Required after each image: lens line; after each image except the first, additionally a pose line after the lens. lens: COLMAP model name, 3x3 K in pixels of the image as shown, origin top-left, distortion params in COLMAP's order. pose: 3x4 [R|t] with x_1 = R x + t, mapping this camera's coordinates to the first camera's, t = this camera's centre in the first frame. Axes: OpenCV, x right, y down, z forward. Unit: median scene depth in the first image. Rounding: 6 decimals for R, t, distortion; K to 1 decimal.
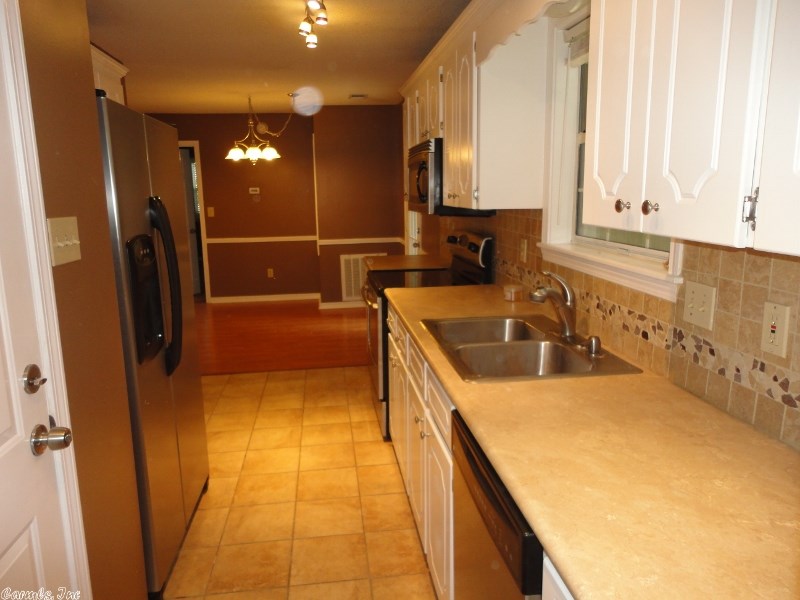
lens RADIAL K [[588.3, 0, 402.6], [0, 588.3, 301.6], [0, 0, 1]] dist [0.012168, -0.001966]
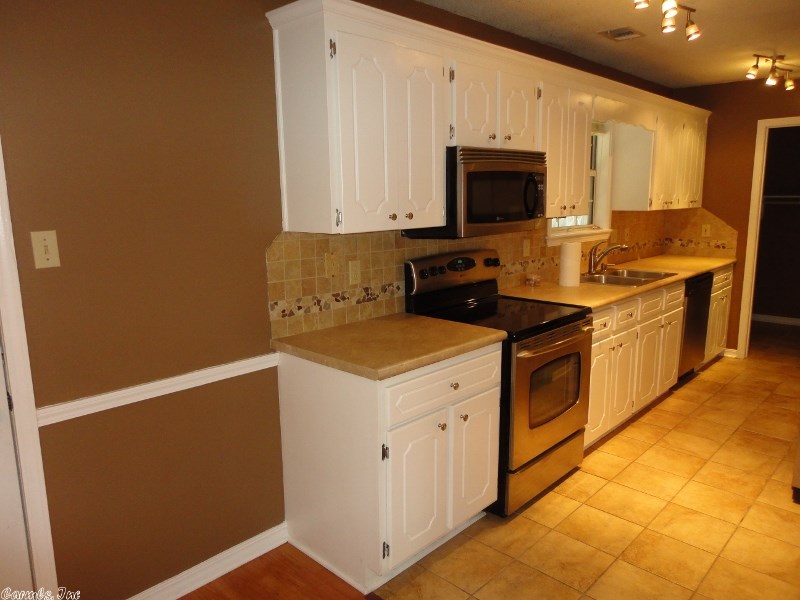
lens RADIAL K [[588.3, 0, 399.5], [0, 588.3, 299.9], [0, 0, 1]] dist [0.012168, -0.001966]
pose [[-0.630486, -0.125380, 0.766007, -0.633921], [0.162244, 0.943781, 0.288017, -0.396483], [-0.759055, 0.305871, -0.574699, 1.972546]]
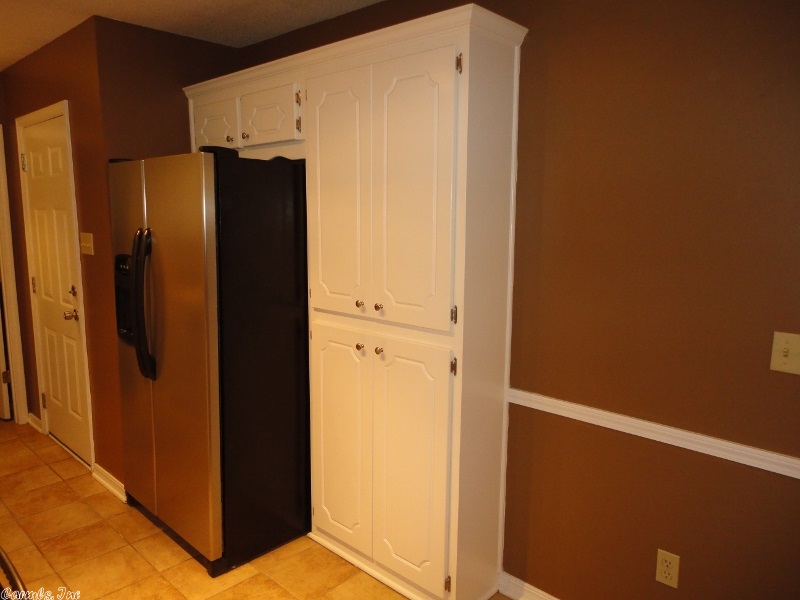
lens RADIAL K [[588.3, 0, 400.7], [0, 588.3, 299.8], [0, 0, 1]] dist [0.012168, -0.001966]
pose [[-0.780092, 0.100995, -0.617460, -0.059518], [-0.115808, 0.946525, 0.301129, -0.343332], [0.614854, 0.306415, -0.726681, 1.658426]]
